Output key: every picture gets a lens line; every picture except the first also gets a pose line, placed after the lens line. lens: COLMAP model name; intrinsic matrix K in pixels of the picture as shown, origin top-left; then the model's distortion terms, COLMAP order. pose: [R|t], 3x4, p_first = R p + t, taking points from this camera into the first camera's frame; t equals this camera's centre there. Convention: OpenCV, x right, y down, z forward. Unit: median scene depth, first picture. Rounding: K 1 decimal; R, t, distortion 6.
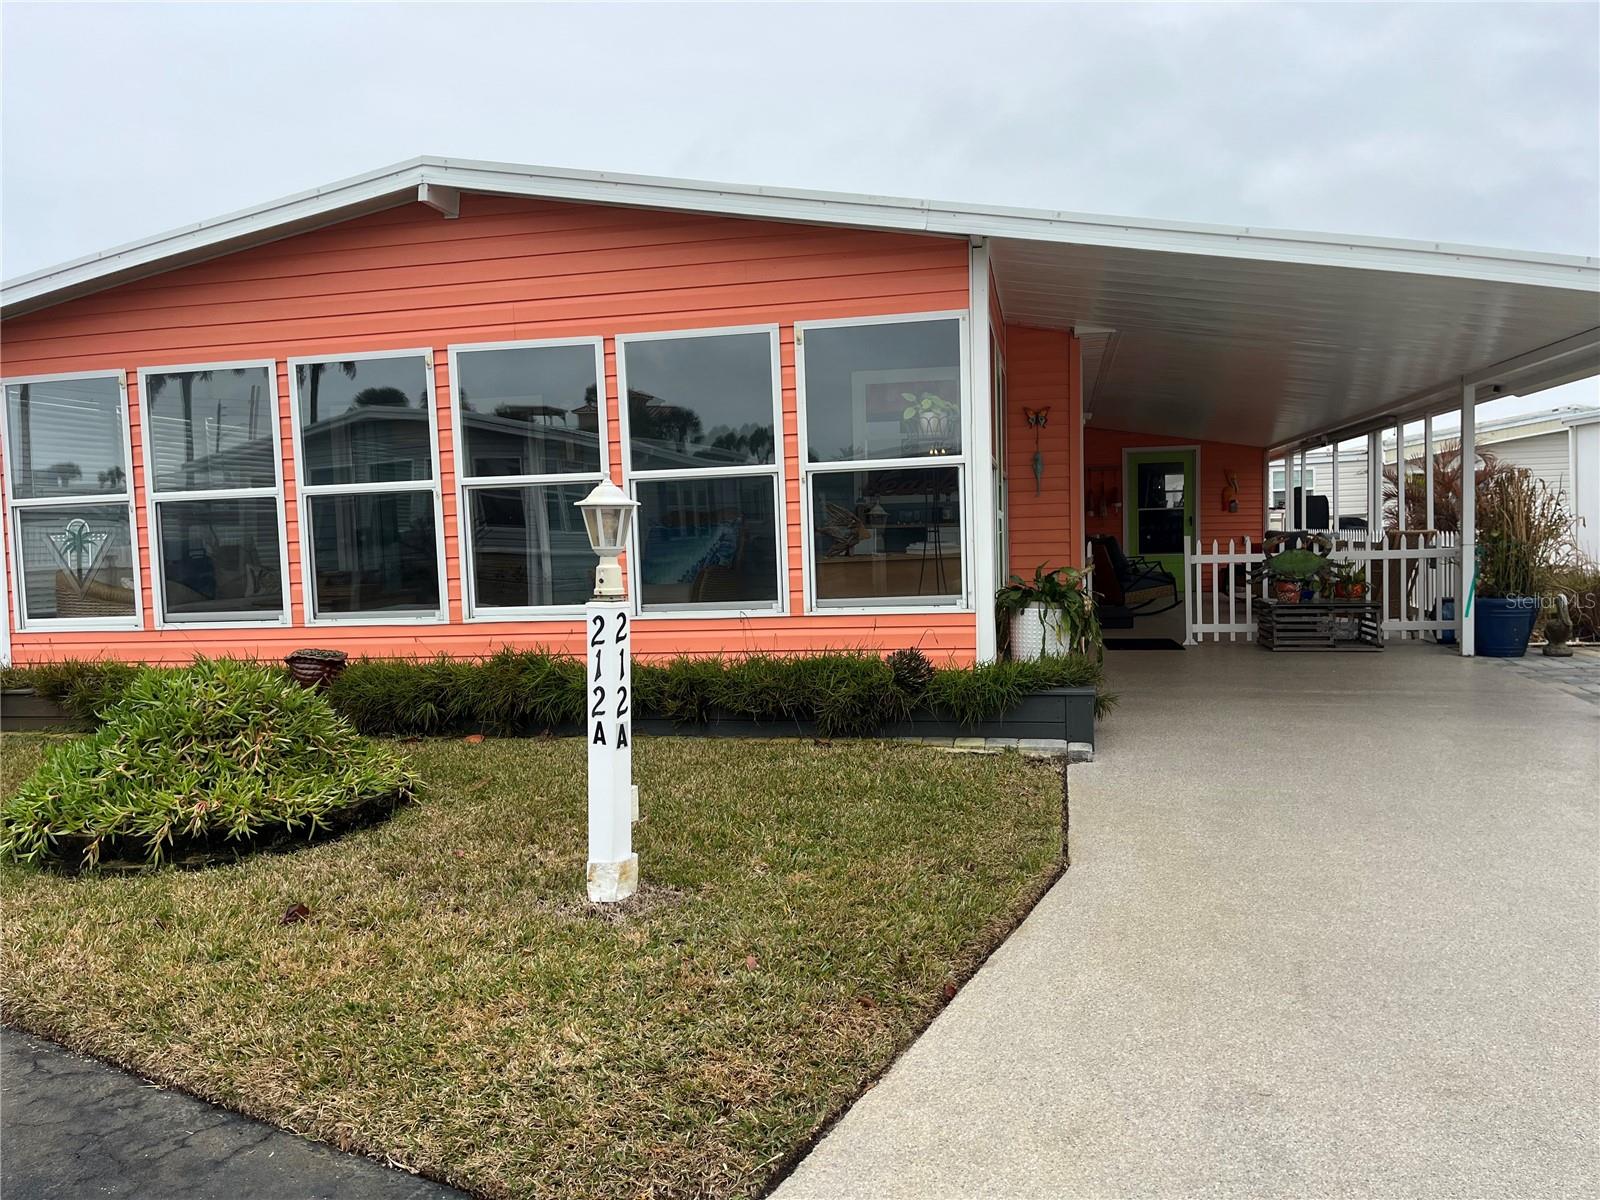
lens RADIAL K [[1209.7, 0, 770.4], [0, 1209.7, 621.0], [0, 0, 1]] dist [0.067294, -0.095549]
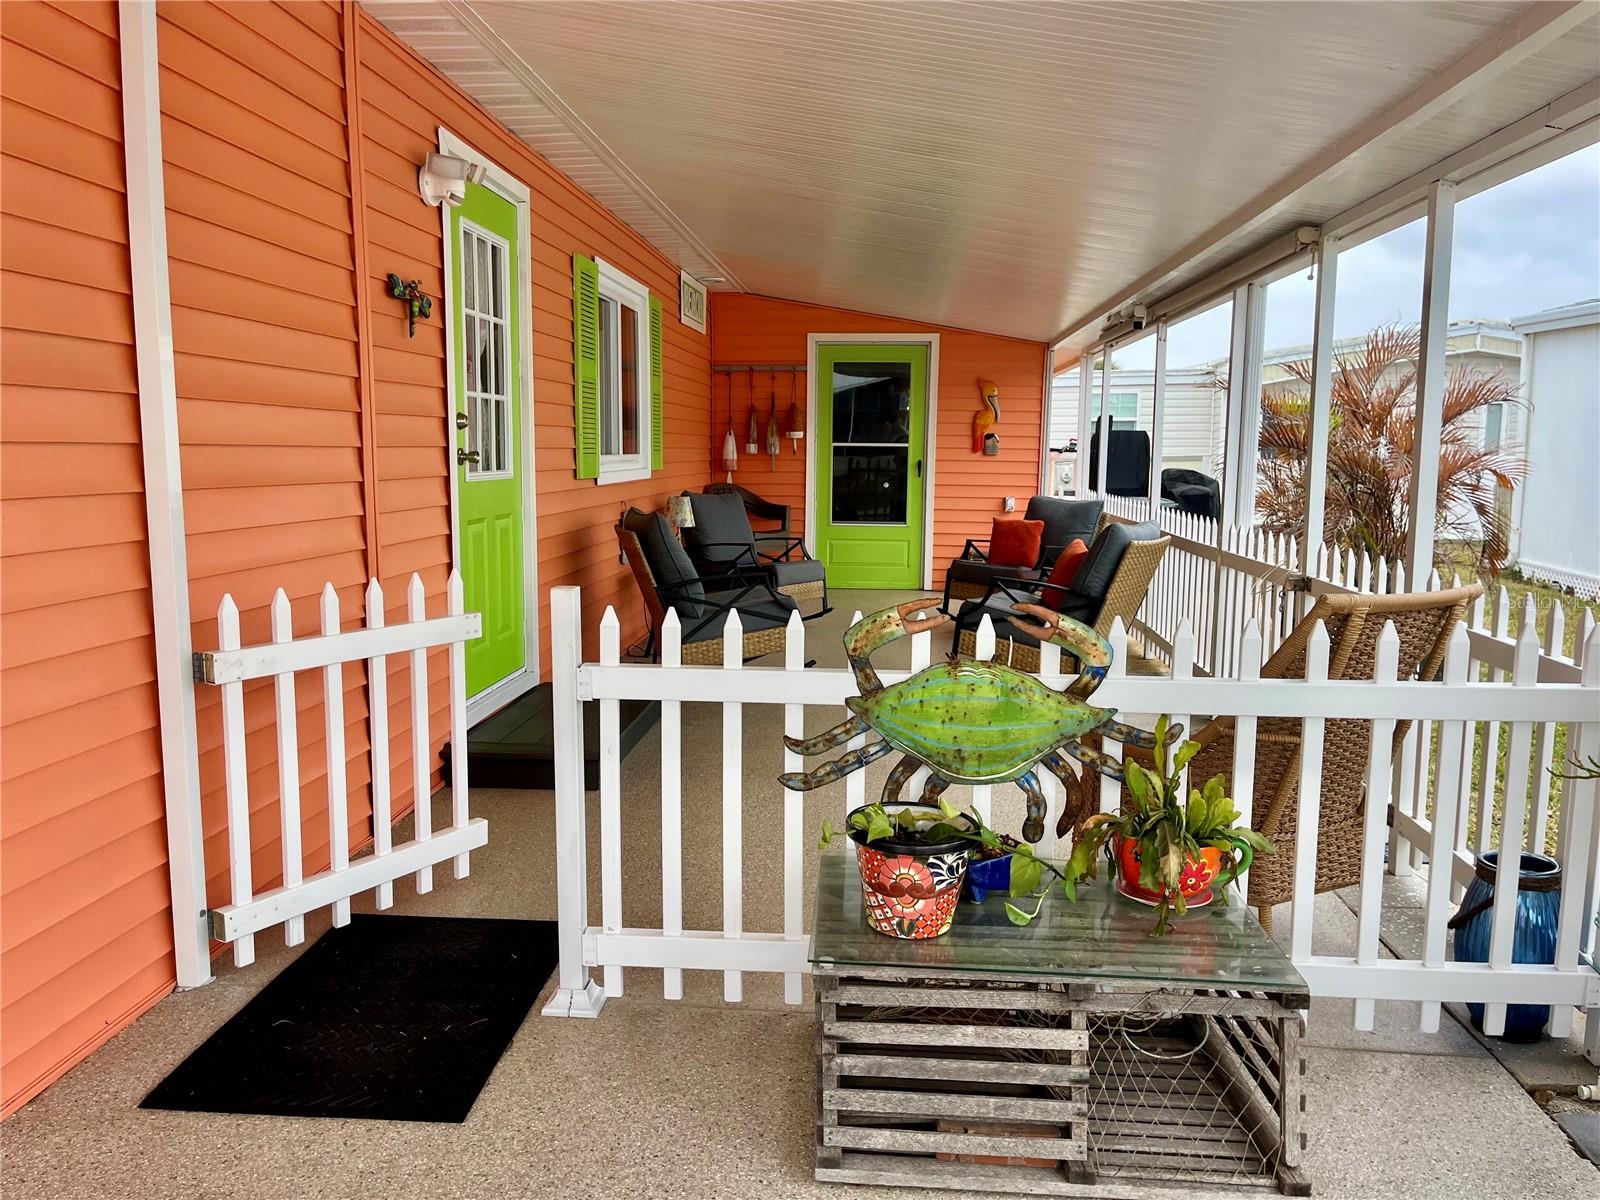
lens RADIAL K [[1209.7, 0, 758.7], [0, 1209.7, 616.9], [0, 0, 1]] dist [0.067294, -0.095549]
pose [[0.993165, 0.021037, 0.114811, 0.393580], [-0.028719, 0.997427, 0.065679, -0.090693], [-0.113134, -0.068527, 0.991214, 0.835568]]
